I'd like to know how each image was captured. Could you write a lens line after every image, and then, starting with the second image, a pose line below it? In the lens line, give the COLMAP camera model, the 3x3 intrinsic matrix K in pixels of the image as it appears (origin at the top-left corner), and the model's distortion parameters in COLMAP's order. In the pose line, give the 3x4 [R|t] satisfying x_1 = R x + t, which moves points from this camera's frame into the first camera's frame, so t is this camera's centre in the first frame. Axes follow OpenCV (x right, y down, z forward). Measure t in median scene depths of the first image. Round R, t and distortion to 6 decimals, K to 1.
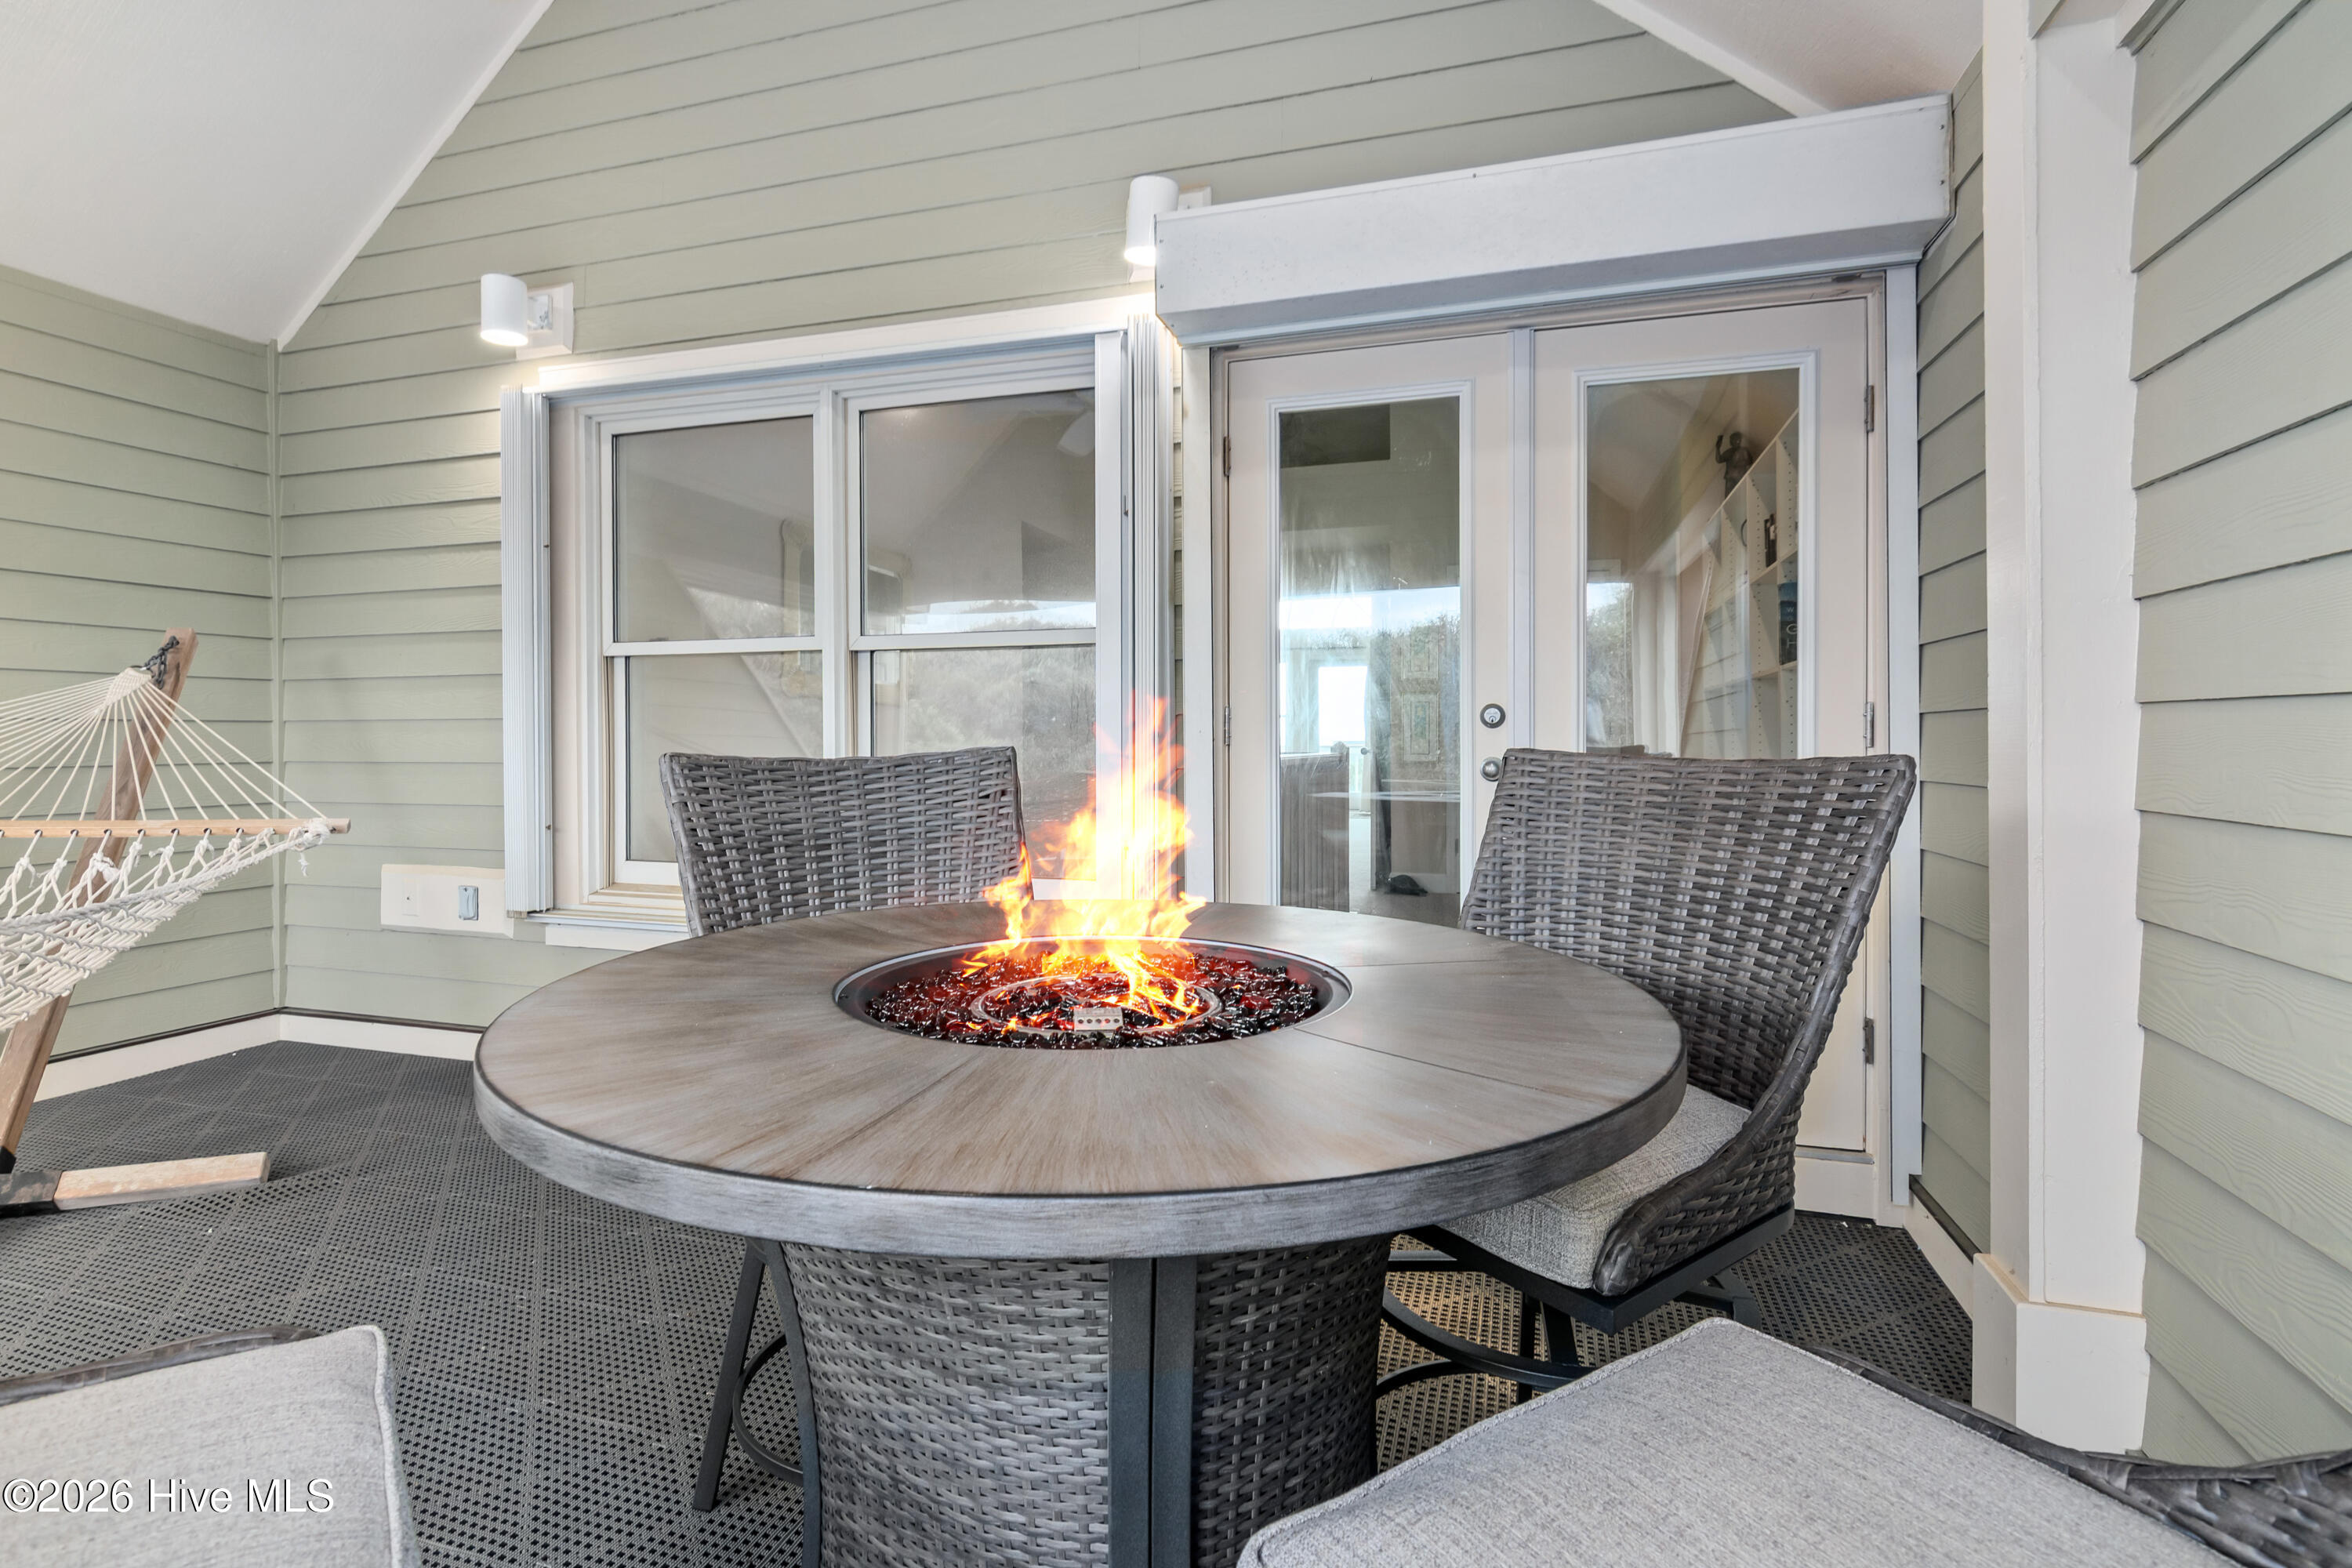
lens RADIAL K [[1146.3, 0, 1173.0], [0, 1146.3, 765.9], [0, 0, 1]] dist [0.002898, -0.000062]
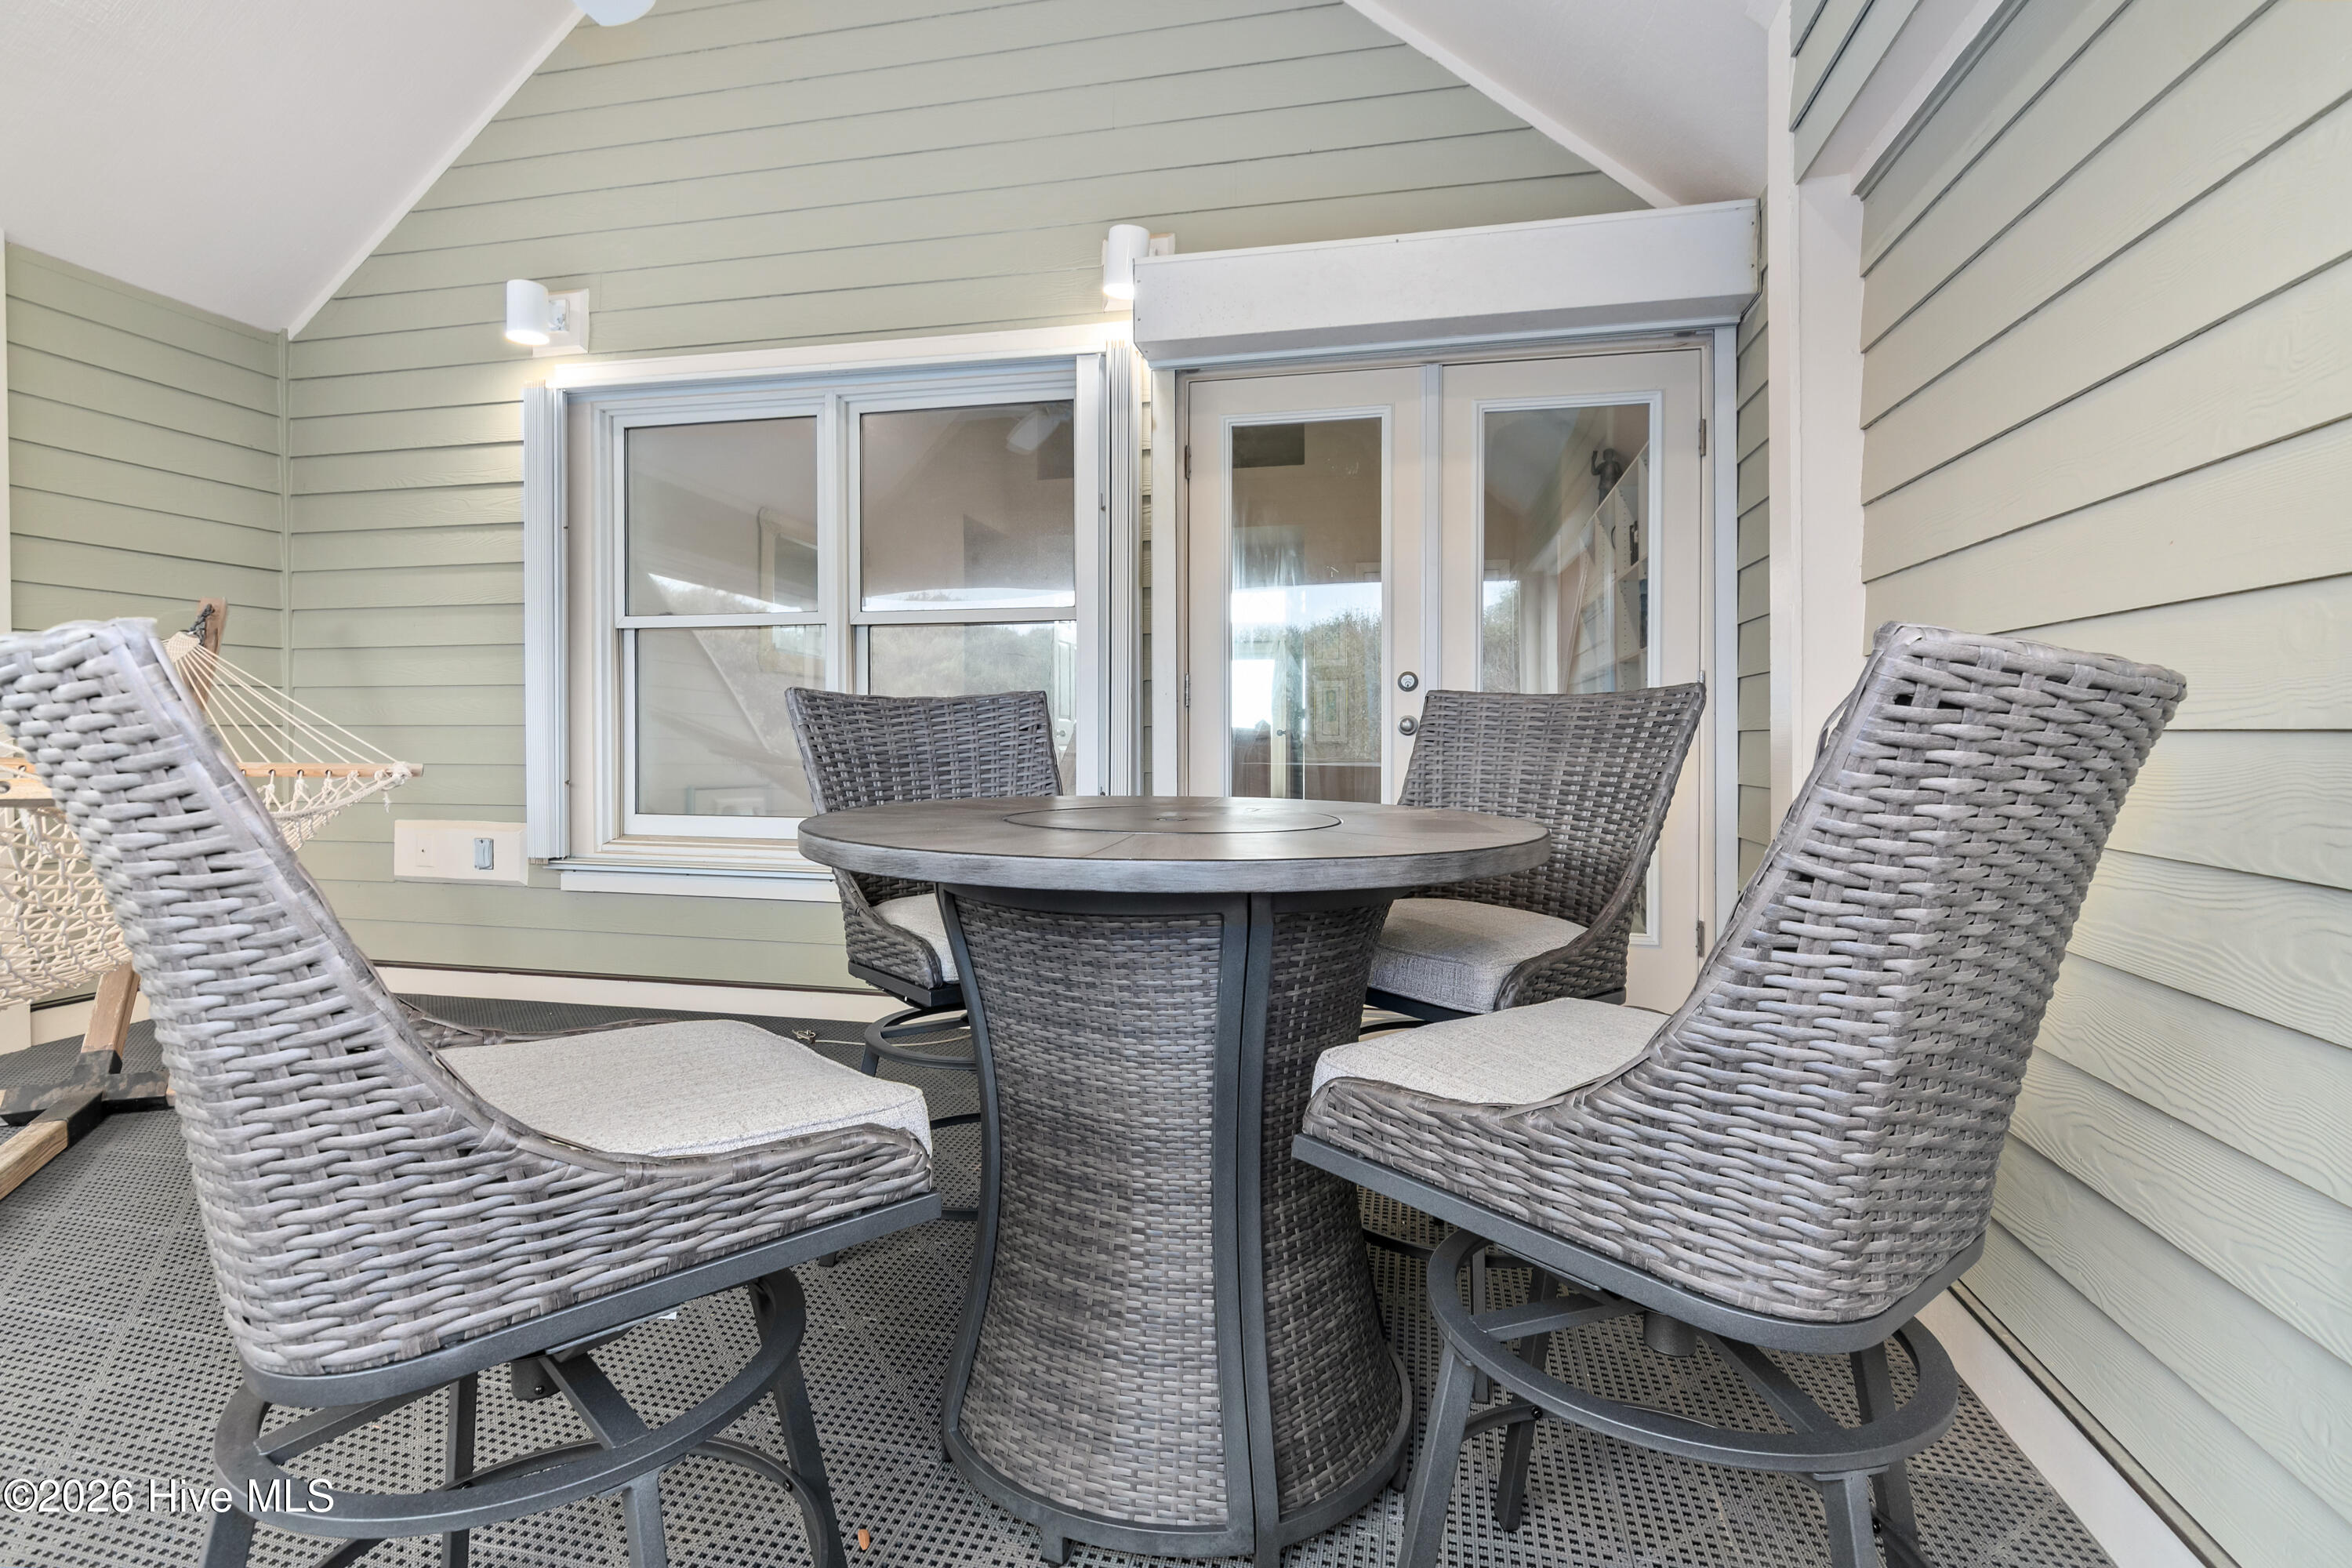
lens RADIAL K [[1146.3, 0, 1172.9], [0, 1146.3, 770.8], [0, 0, 1]] dist [0.002898, -0.000062]
pose [[0.996151, 0.000991, 0.087651, -0.076227], [-0.001465, 0.999985, 0.005341, 0.044893], [-0.087645, -0.005448, 0.996137, -0.189725]]
